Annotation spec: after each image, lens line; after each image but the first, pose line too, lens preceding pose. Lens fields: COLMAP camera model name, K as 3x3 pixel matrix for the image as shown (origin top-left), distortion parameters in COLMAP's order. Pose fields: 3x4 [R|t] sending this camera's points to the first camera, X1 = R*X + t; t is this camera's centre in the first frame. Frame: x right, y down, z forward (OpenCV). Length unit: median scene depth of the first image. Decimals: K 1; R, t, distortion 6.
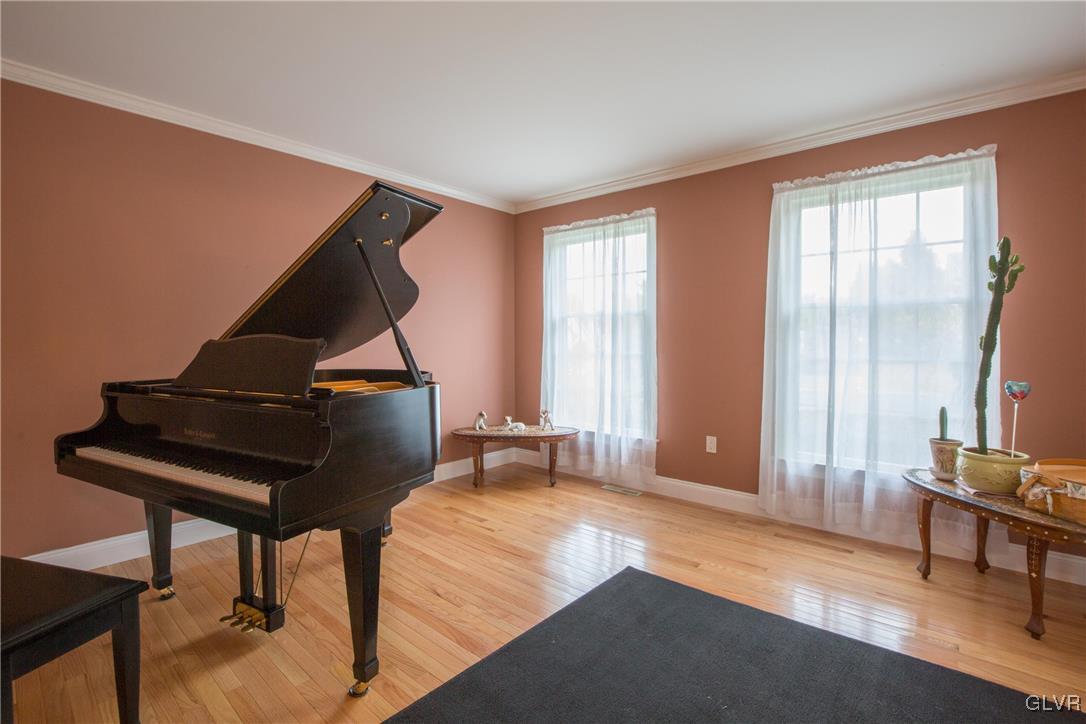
lens RADIAL K [[497.1, 0, 543.4], [0, 497.1, 356.9], [0, 0, 1]] dist [-0.038036, 0.006462]
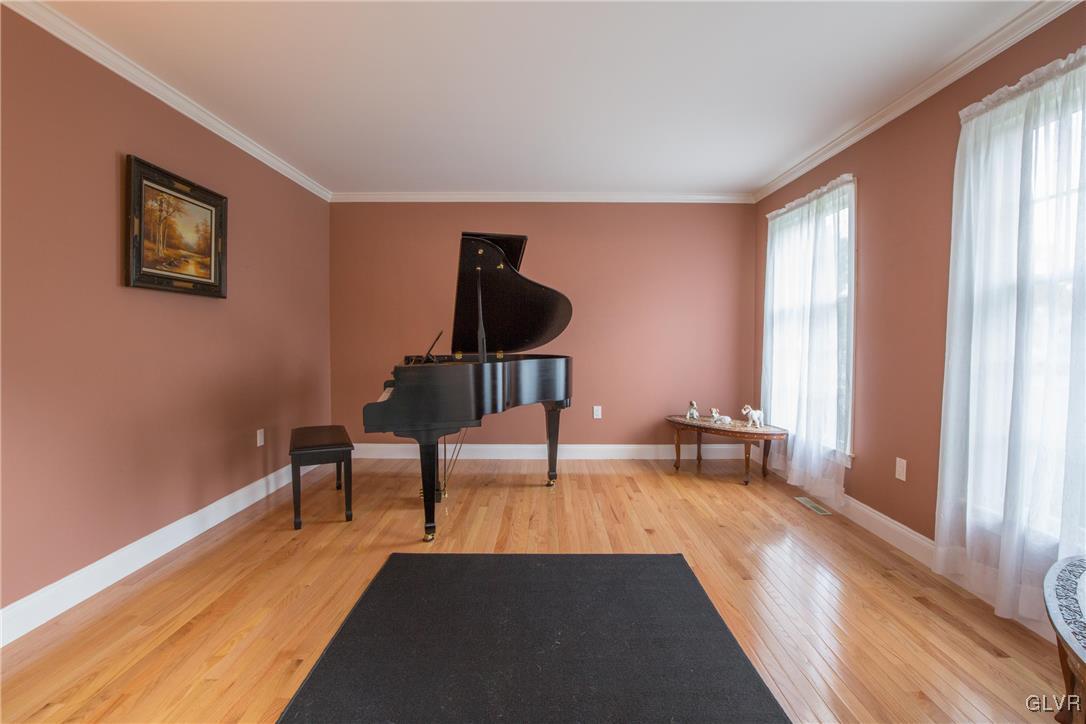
lens RADIAL K [[497.1, 0, 540.6], [0, 497.1, 358.2], [0, 0, 1]] dist [-0.038036, 0.006462]
pose [[0.646811, 0.035588, -0.761820, 0.520450], [-0.025869, 0.999360, 0.024720, 0.000730], [0.762212, 0.003718, 0.647317, 0.079645]]
